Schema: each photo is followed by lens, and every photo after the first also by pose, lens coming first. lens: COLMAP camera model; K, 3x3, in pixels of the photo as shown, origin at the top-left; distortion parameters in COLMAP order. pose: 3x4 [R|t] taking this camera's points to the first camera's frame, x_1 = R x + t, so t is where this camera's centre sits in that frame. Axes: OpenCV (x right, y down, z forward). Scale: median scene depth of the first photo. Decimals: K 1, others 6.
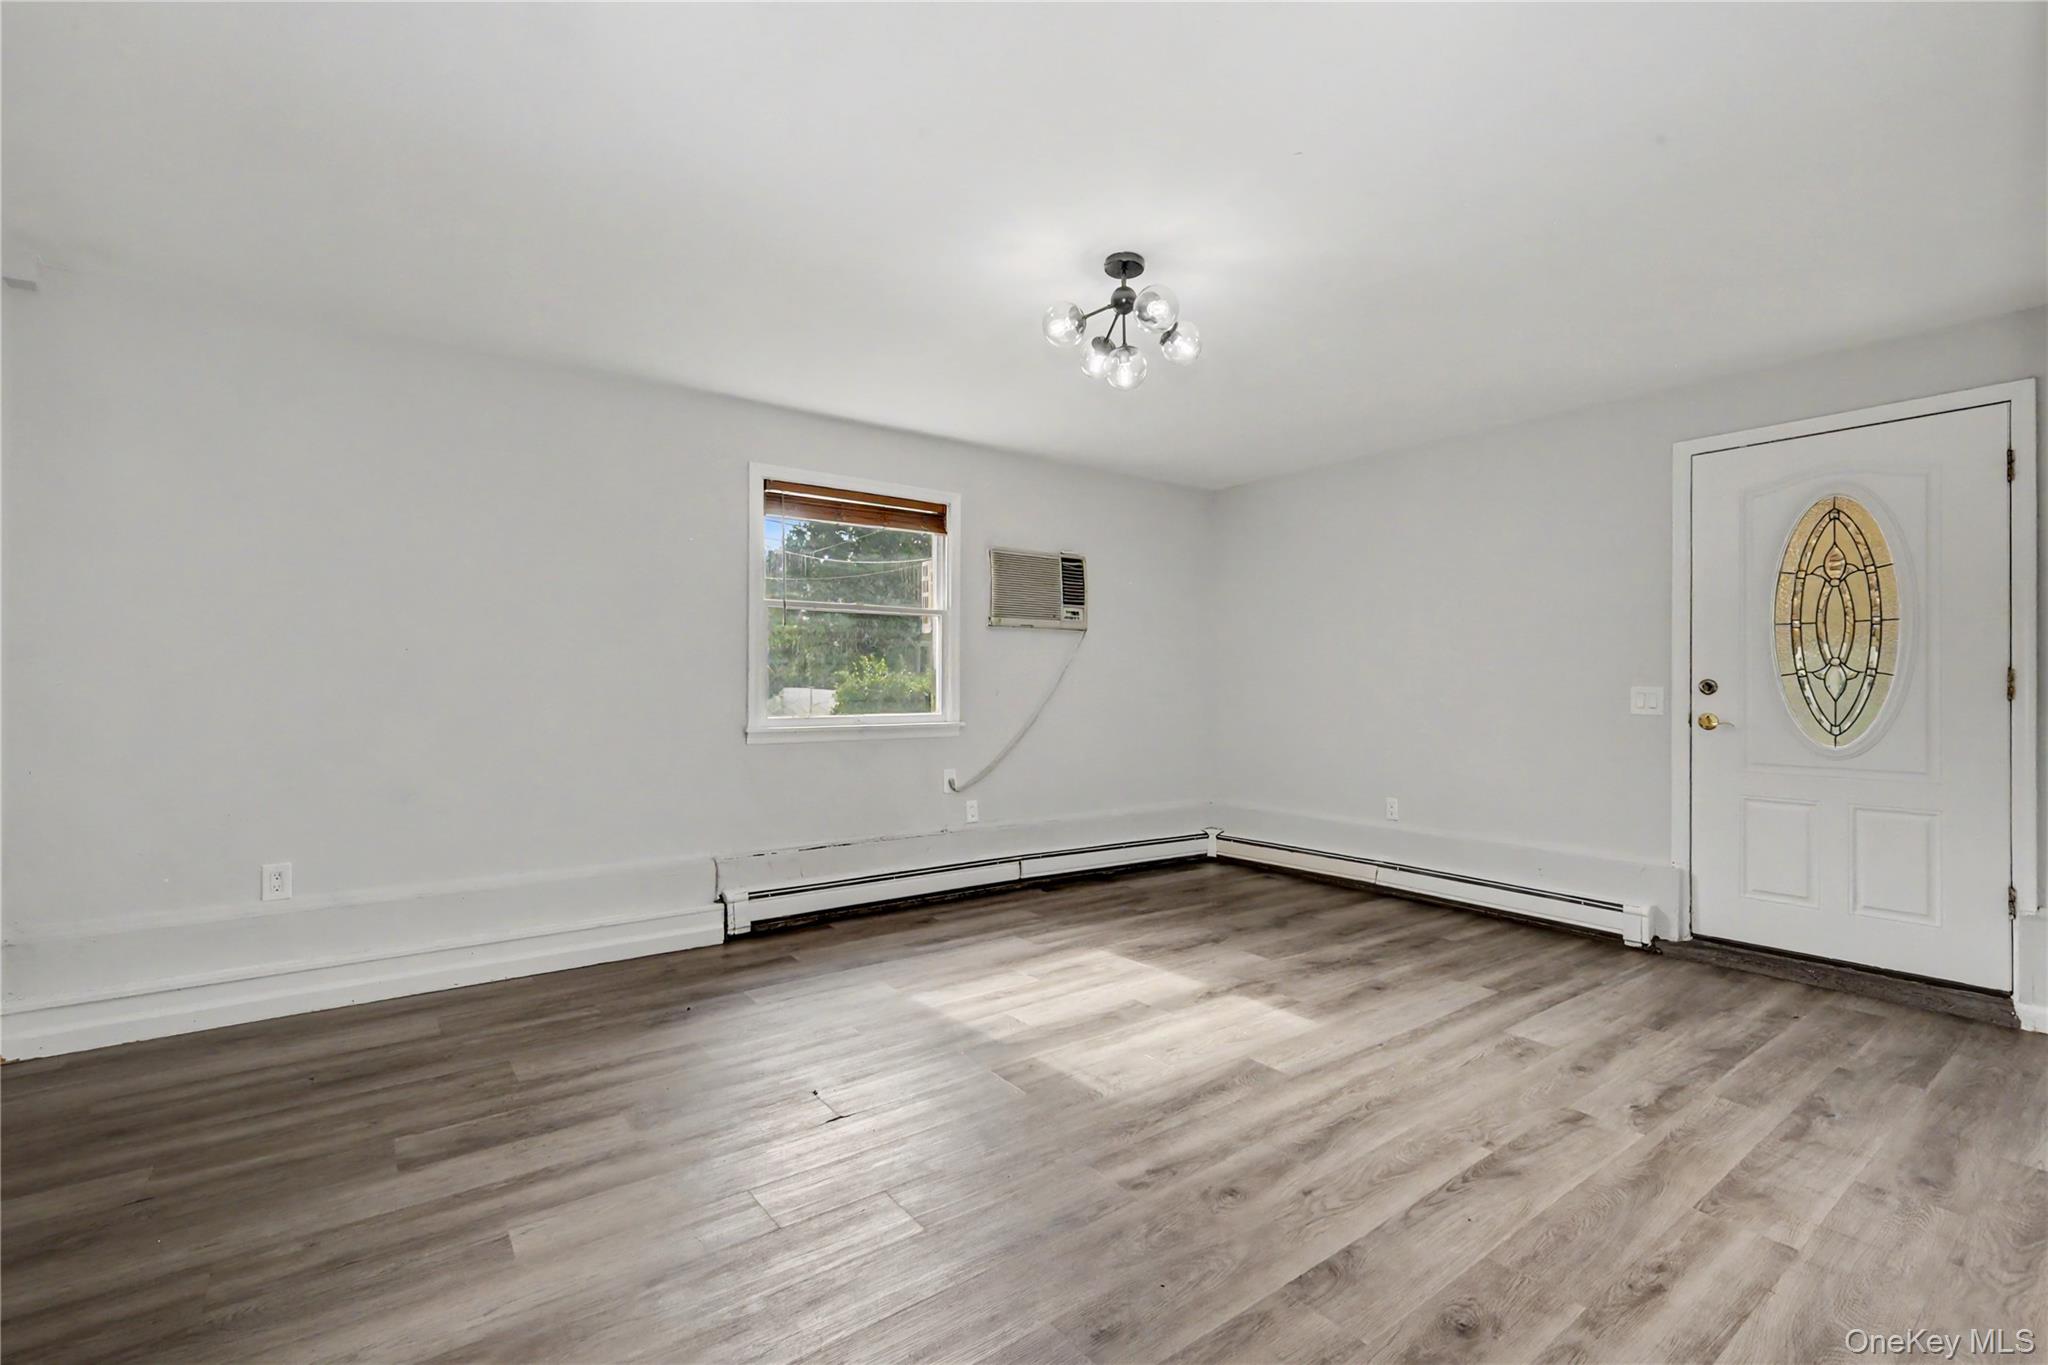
lens RADIAL K [[905.8, 0, 1027.0], [0, 905.8, 683.5], [0, 0, 1]] dist [0.002349, 0.000716]
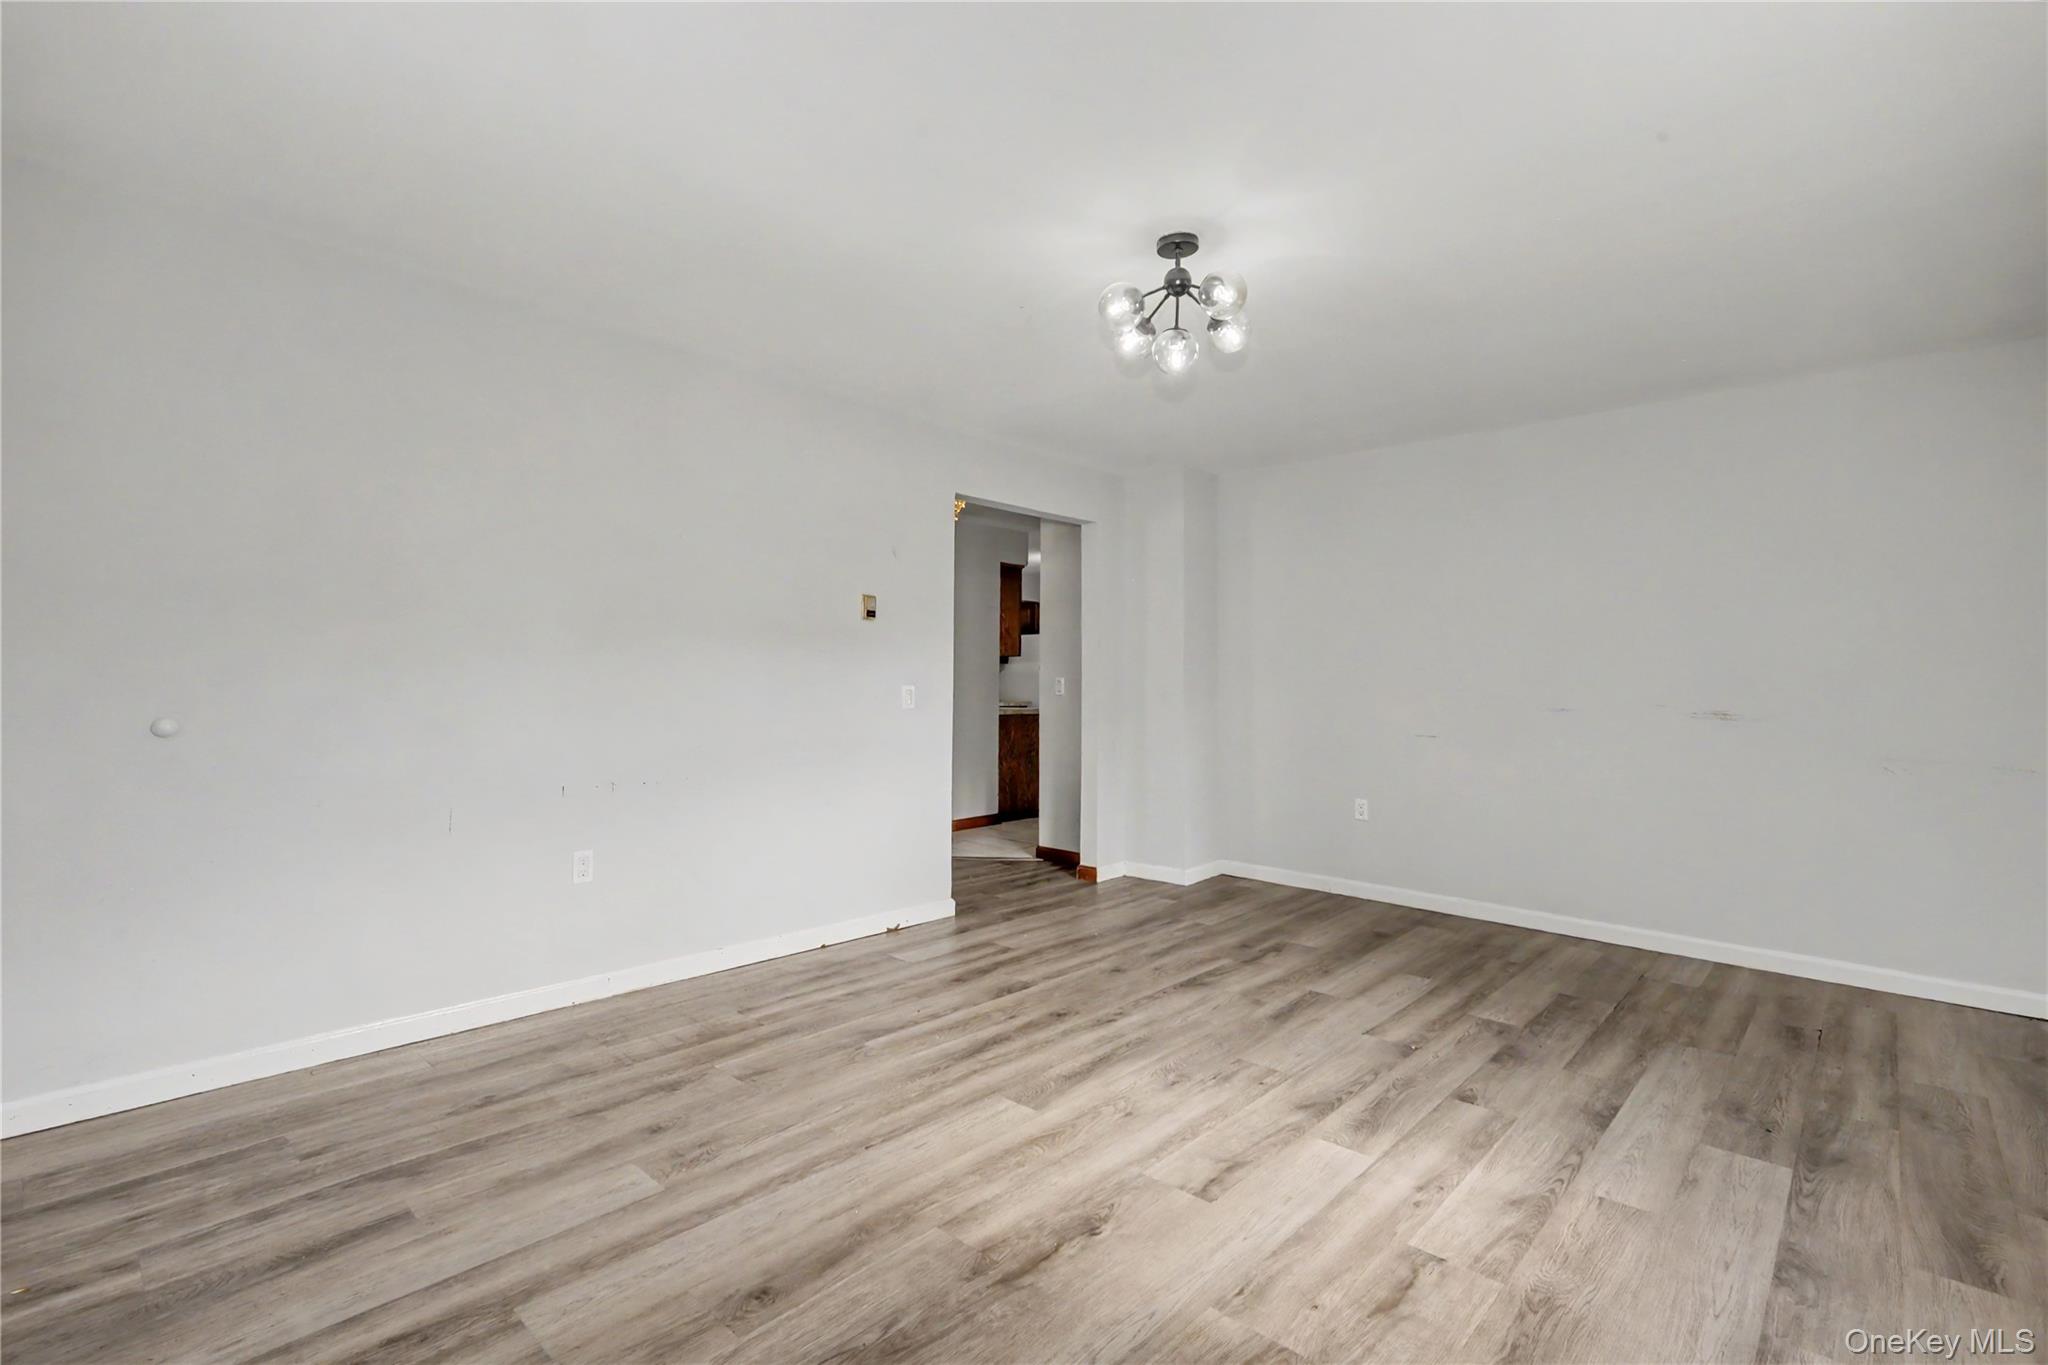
lens RADIAL K [[905.8, 0, 1021.6], [0, 905.8, 686.8], [0, 0, 1]] dist [0.002349, 0.000716]
pose [[-0.985272, -0.015177, -0.170319, 0.452303], [-0.013976, 0.999868, -0.008247, 0.011395], [0.170422, -0.005745, -0.985354, 2.025690]]
